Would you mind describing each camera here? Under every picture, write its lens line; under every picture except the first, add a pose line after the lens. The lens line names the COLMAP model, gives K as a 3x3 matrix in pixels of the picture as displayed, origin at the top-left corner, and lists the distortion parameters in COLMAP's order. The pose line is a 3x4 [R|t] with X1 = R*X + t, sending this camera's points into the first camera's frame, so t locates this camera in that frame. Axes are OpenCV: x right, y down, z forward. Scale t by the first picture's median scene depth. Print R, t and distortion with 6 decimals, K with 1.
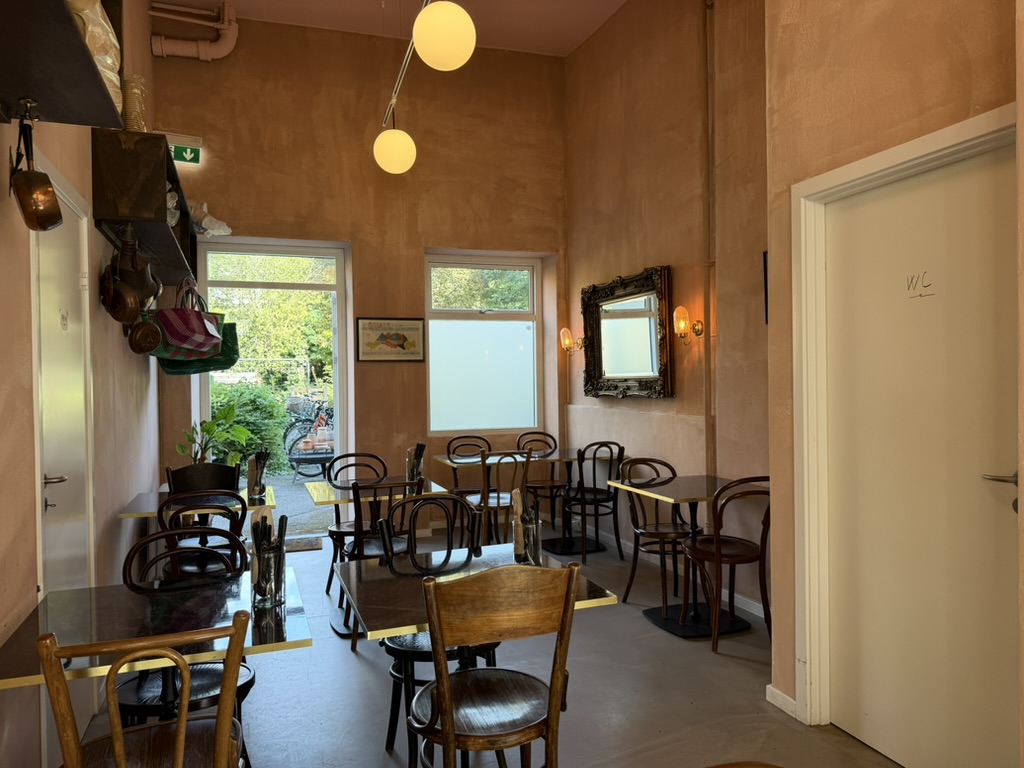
lens RADIAL K [[715.1, 0, 512.3], [0, 715.1, 388.7], [0, 0, 1]] dist [0.081567, -0.111563]
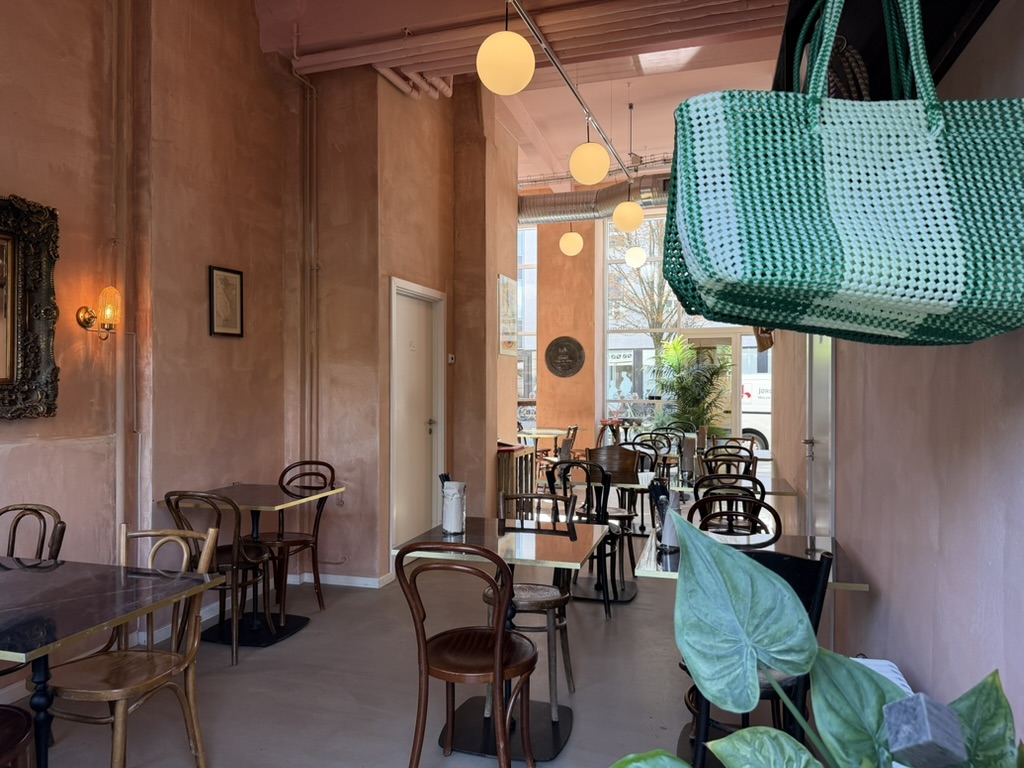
lens RADIAL K [[715.1, 0, 510.4], [0, 715.1, 379.7], [0, 0, 1]] dist [0.081567, -0.111563]
pose [[-0.810220, 0.016719, 0.585888, -0.586583], [0.019419, 0.999810, -0.001676, -0.013063], [-0.585804, 0.010019, -0.810391, 1.521756]]
